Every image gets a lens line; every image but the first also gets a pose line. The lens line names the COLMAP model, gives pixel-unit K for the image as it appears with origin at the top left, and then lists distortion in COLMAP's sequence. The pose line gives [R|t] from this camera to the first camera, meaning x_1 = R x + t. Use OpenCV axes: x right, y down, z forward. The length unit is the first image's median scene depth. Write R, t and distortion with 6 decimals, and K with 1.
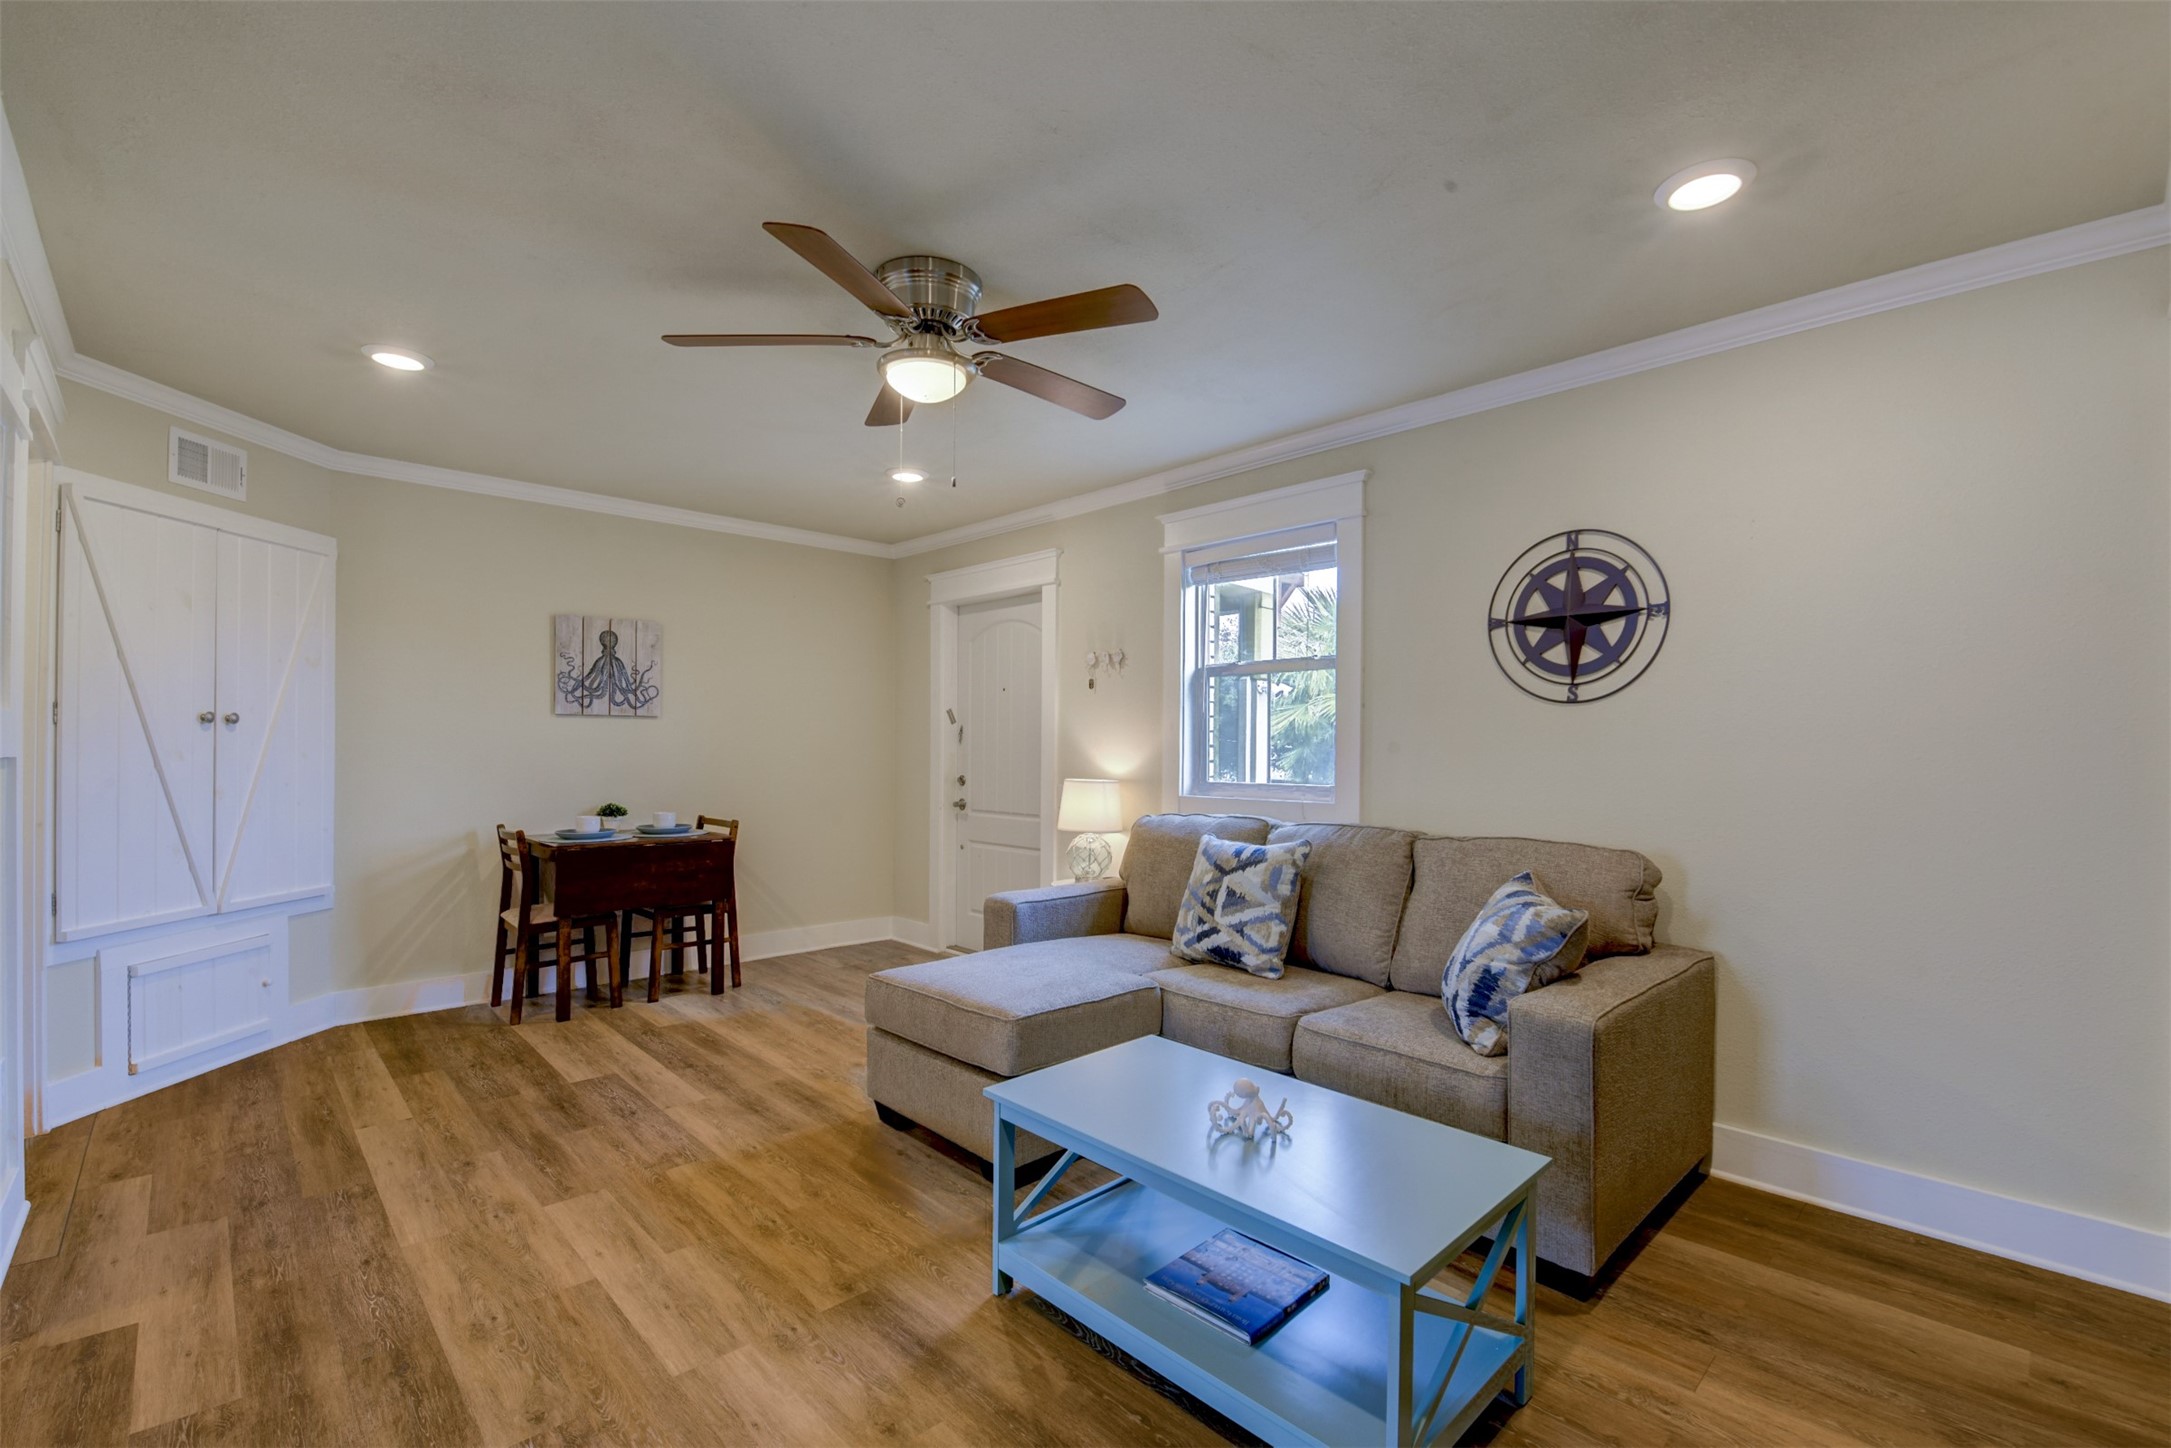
lens RADIAL K [[942.4, 0, 1096.4], [0, 942.4, 739.1], [0, 0, 1]] dist [-0.004148, -0.007992]
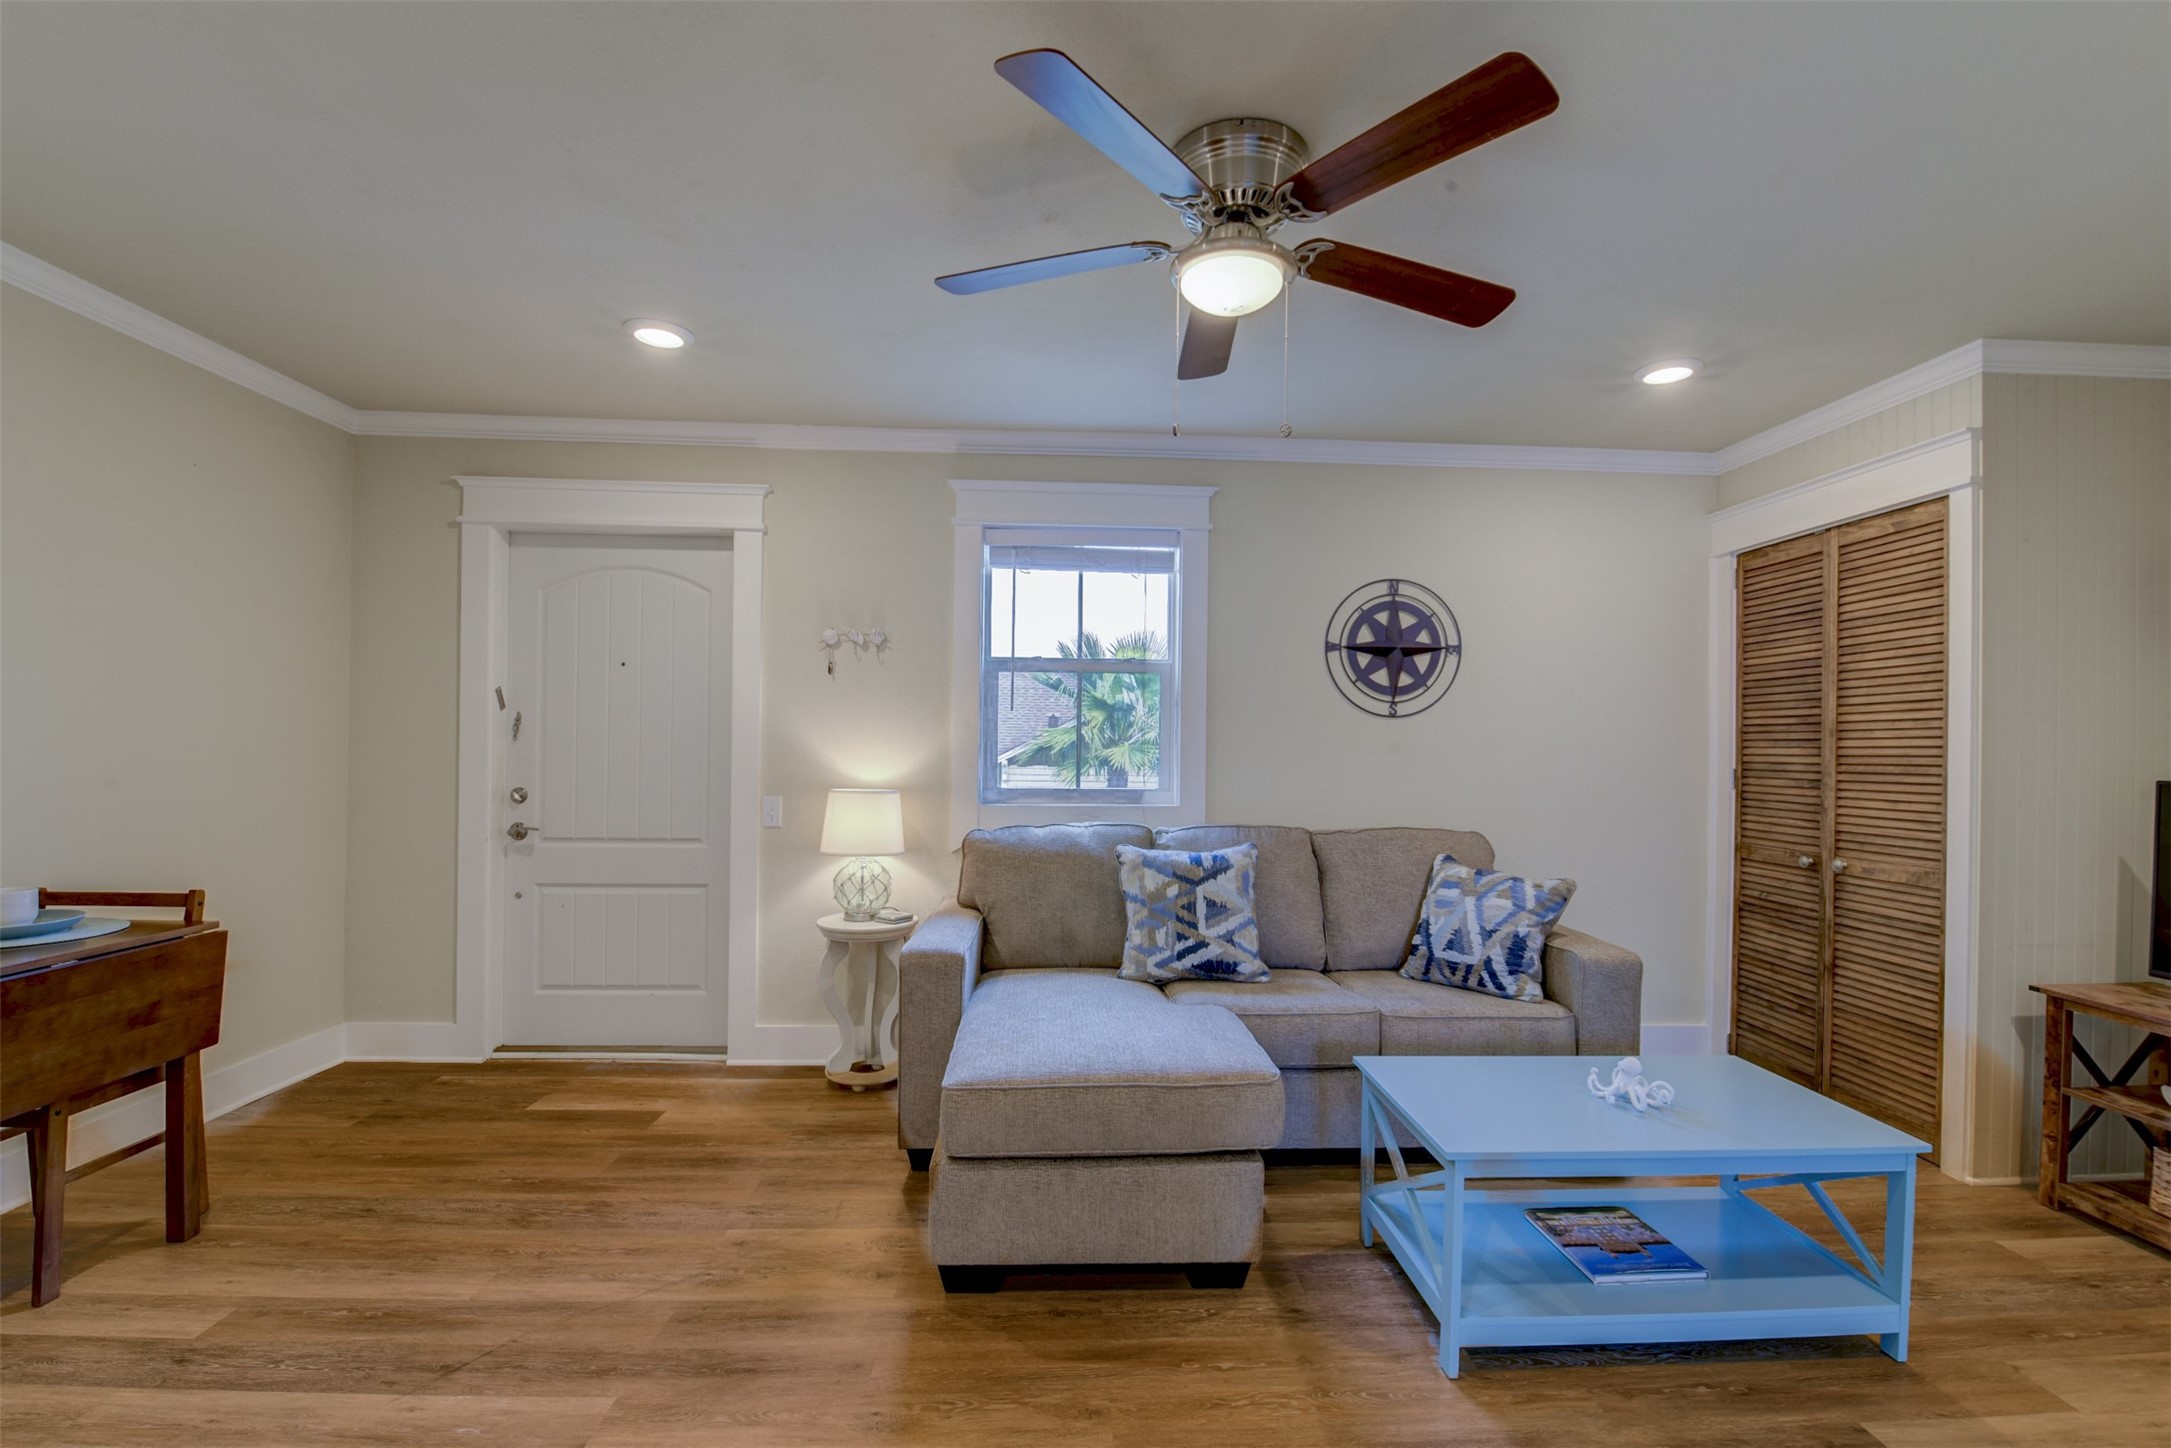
lens RADIAL K [[942.4, 0, 1098.7], [0, 942.4, 740.4], [0, 0, 1]] dist [-0.004148, -0.007992]
pose [[0.656617, 0.007210, 0.754190, -0.657480], [-0.014599, 0.999888, 0.003151, -0.005375], [-0.754083, -0.013080, 0.656649, 0.448472]]
